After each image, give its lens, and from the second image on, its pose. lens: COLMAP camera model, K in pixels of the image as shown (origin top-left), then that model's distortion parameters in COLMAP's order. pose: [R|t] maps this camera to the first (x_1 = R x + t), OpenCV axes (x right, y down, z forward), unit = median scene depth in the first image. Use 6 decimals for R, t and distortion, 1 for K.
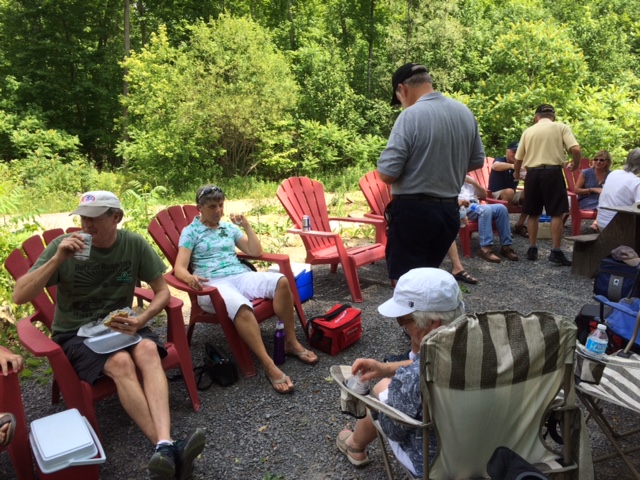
lens RADIAL K [[547.0, 0, 320.0], [0, 547.0, 240.0], [0, 0, 1]] dist [0.094497, -0.127925]
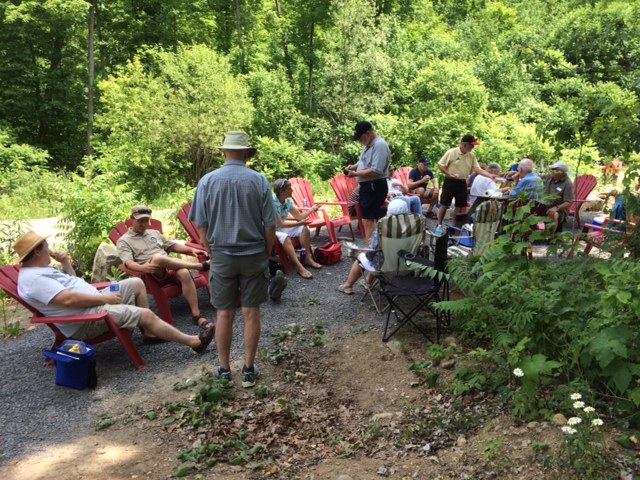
lens RADIAL K [[547.0, 0, 320.0], [0, 547.0, 240.0], [0, 0, 1]] dist [0.094497, -0.127925]
pose [[0.993240, -0.016140, 0.114955, -0.041964], [0.018806, 0.999578, -0.022145, 0.028856], [-0.114550, 0.024157, 0.993124, -0.171867]]
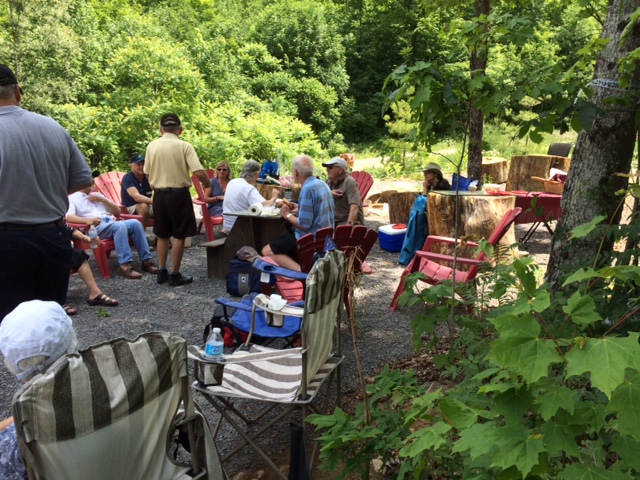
lens RADIAL K [[547.0, 0, 320.0], [0, 547.0, 240.0], [0, 0, 1]] dist [0.094497, -0.127925]
pose [[0.812477, -0.123001, 0.569869, 0.009116], [0.135285, 0.990586, 0.020930, -0.001126], [-0.567079, 0.060089, 0.821469, 0.000875]]
